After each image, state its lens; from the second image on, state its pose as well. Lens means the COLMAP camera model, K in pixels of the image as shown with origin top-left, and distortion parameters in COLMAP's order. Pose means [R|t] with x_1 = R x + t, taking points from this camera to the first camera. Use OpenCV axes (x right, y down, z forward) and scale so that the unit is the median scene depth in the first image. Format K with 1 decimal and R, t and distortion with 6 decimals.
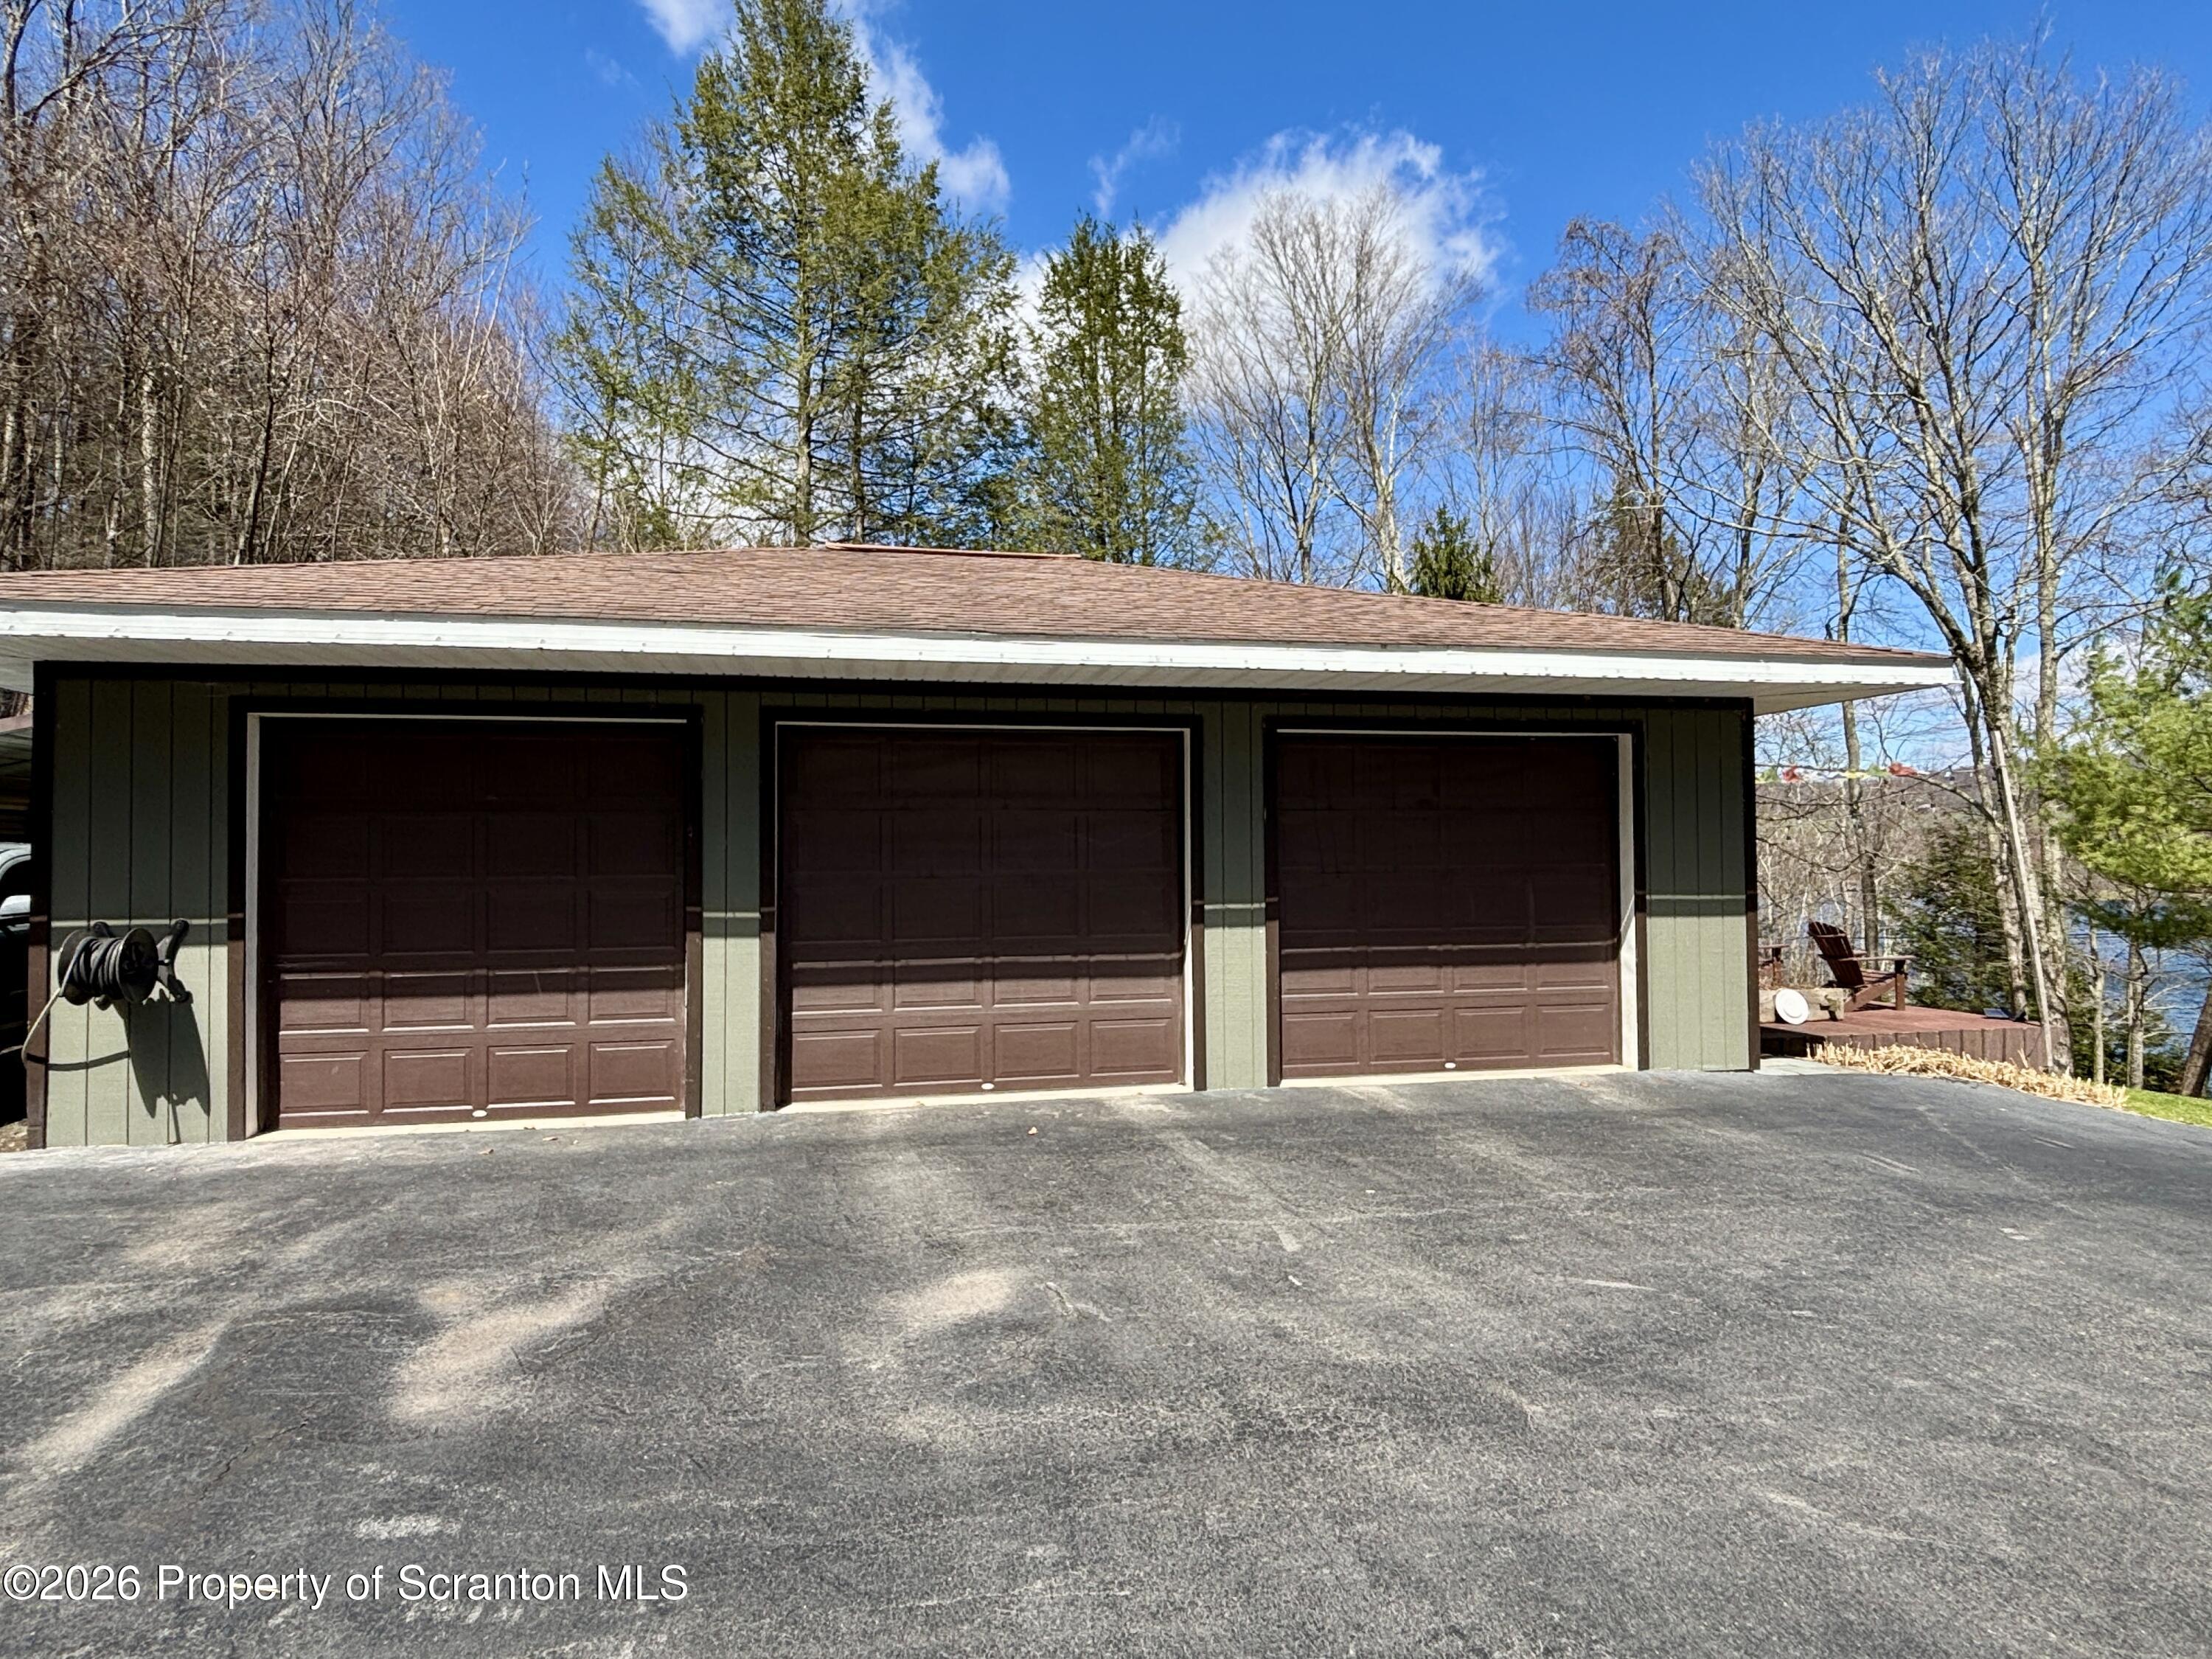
lens RADIAL K [[1225.0, 0, 1105.6], [0, 1225.0, 835.8], [0, 0, 1]] dist [-0.007305, 0.000783]
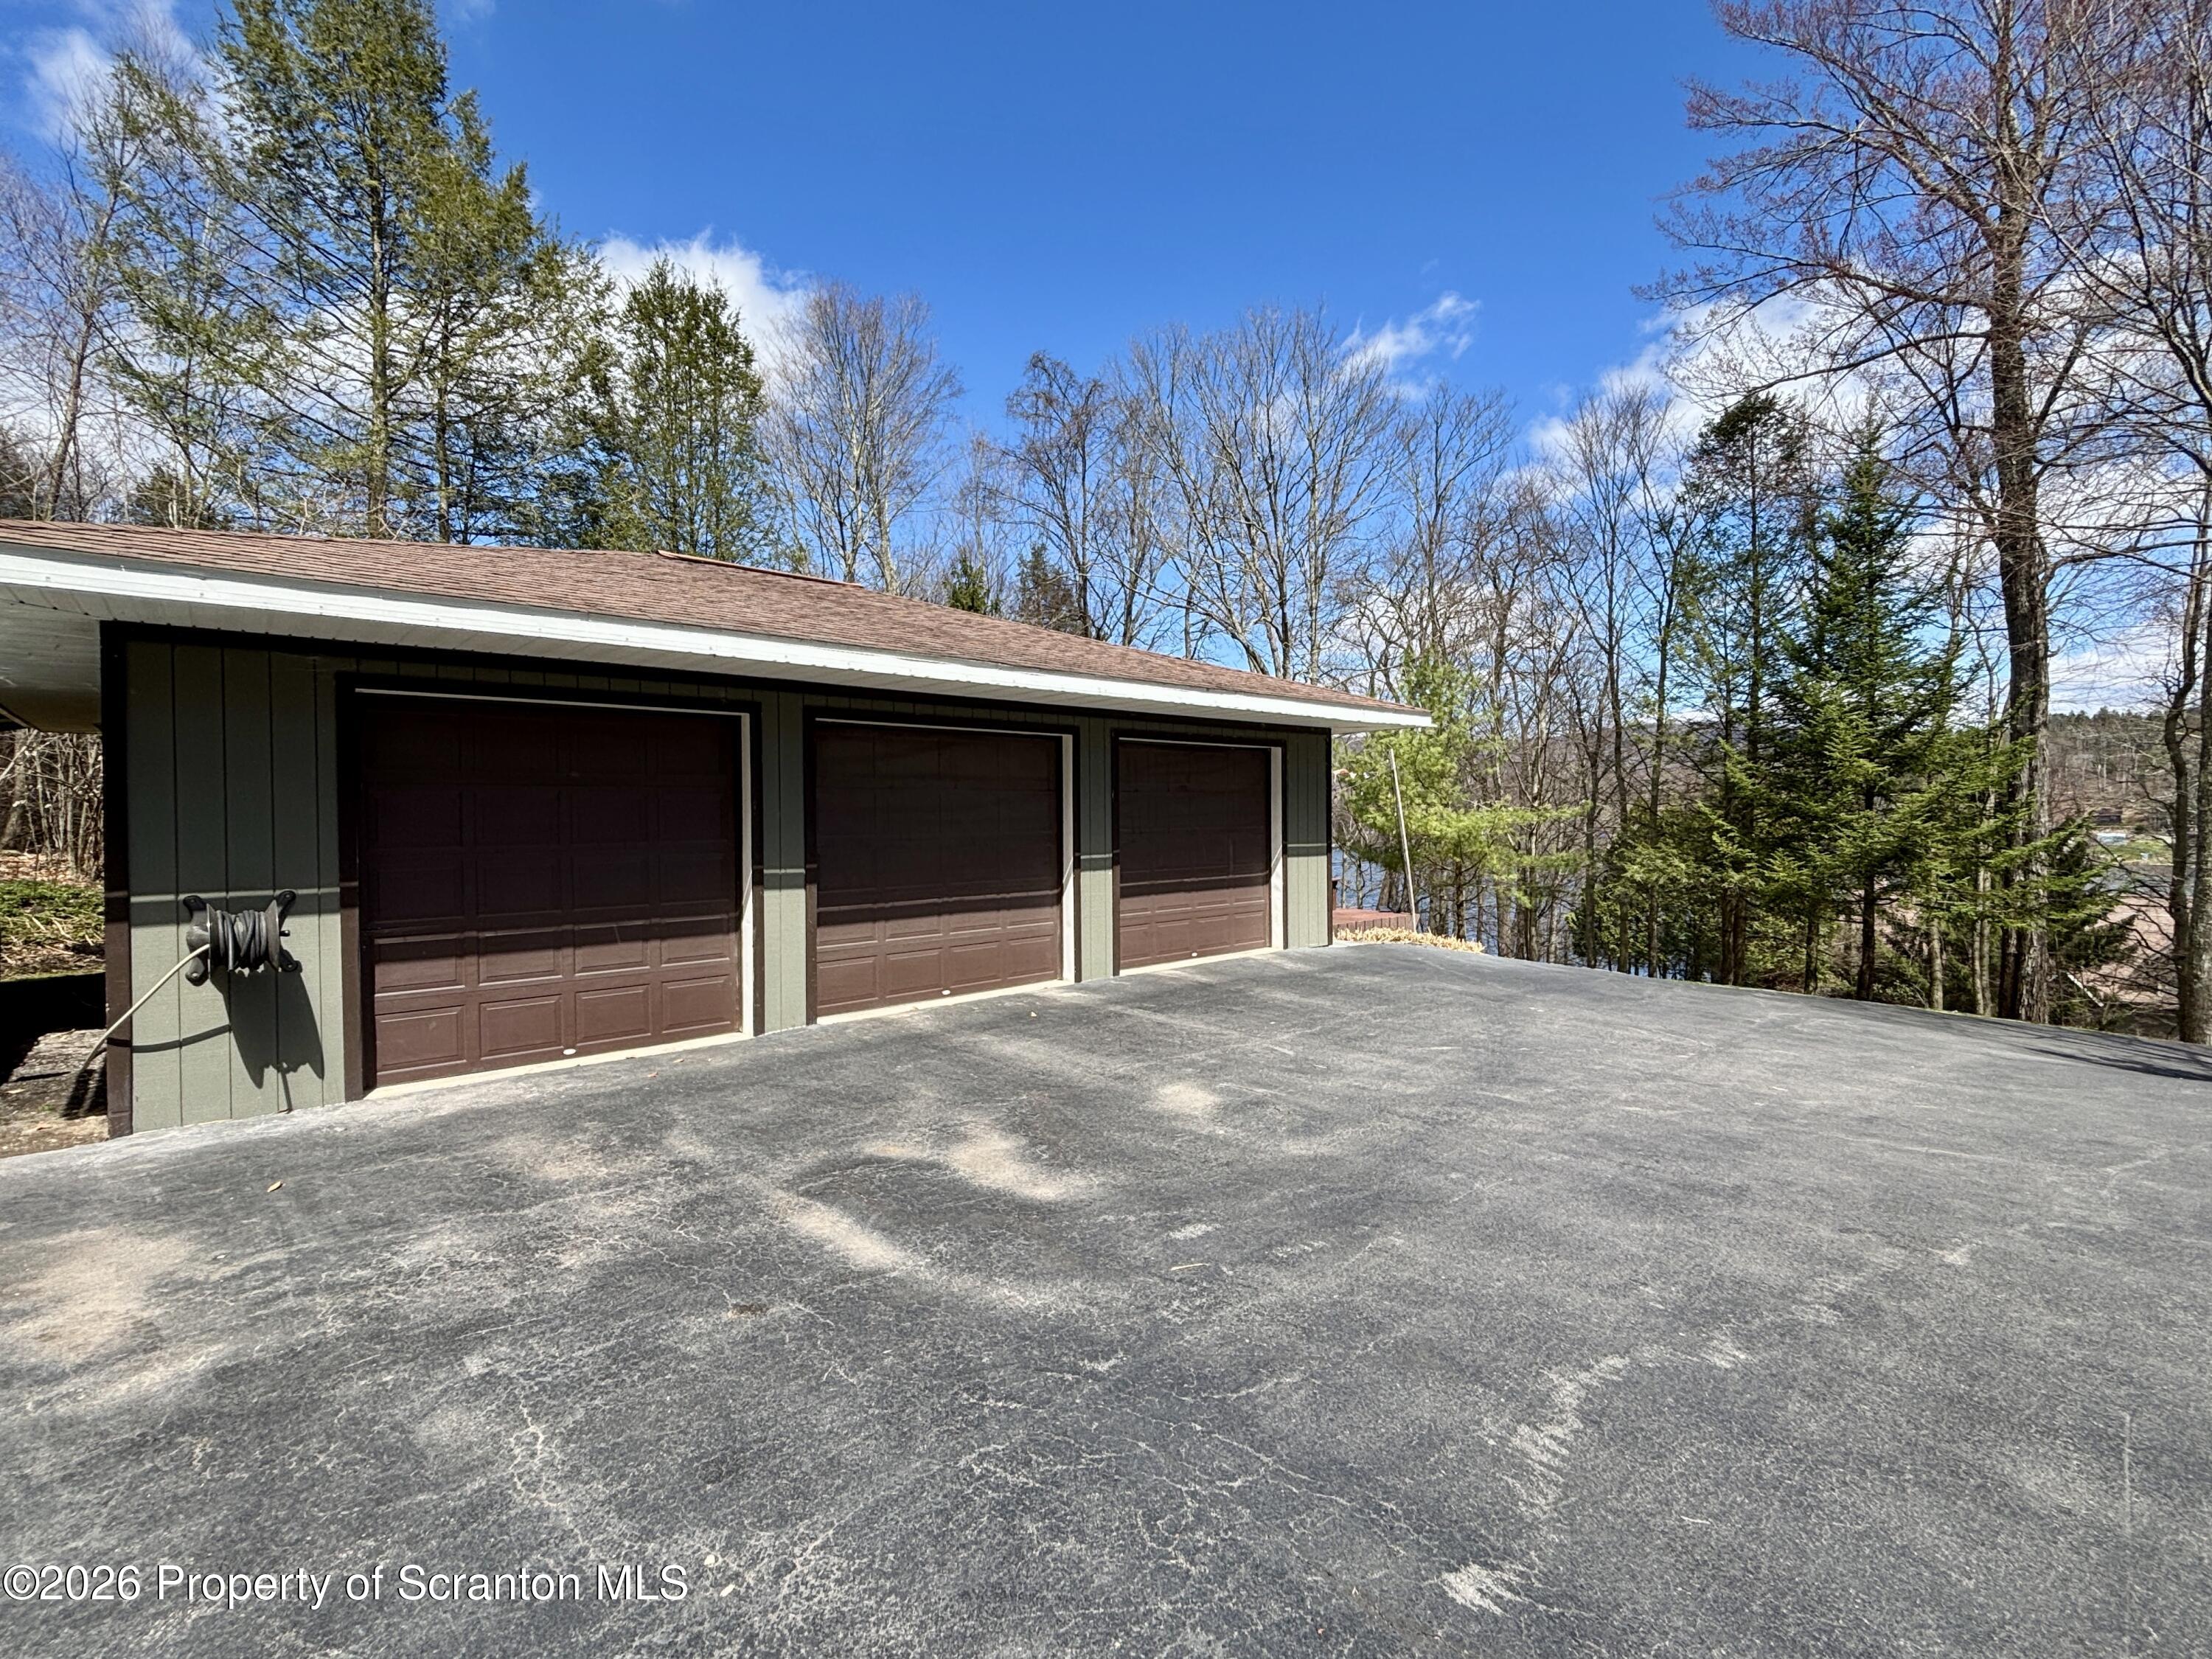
lens RADIAL K [[980.0, 0, 1105.6], [0, 980.0, 826.8], [0, 0, 1]] dist [0.006286, -0.000381]
pose [[0.867651, -0.006139, 0.497136, -0.585276], [-0.006899, 0.999679, 0.024387, -0.008503], [-0.497126, -0.024589, 0.867330, -0.041101]]
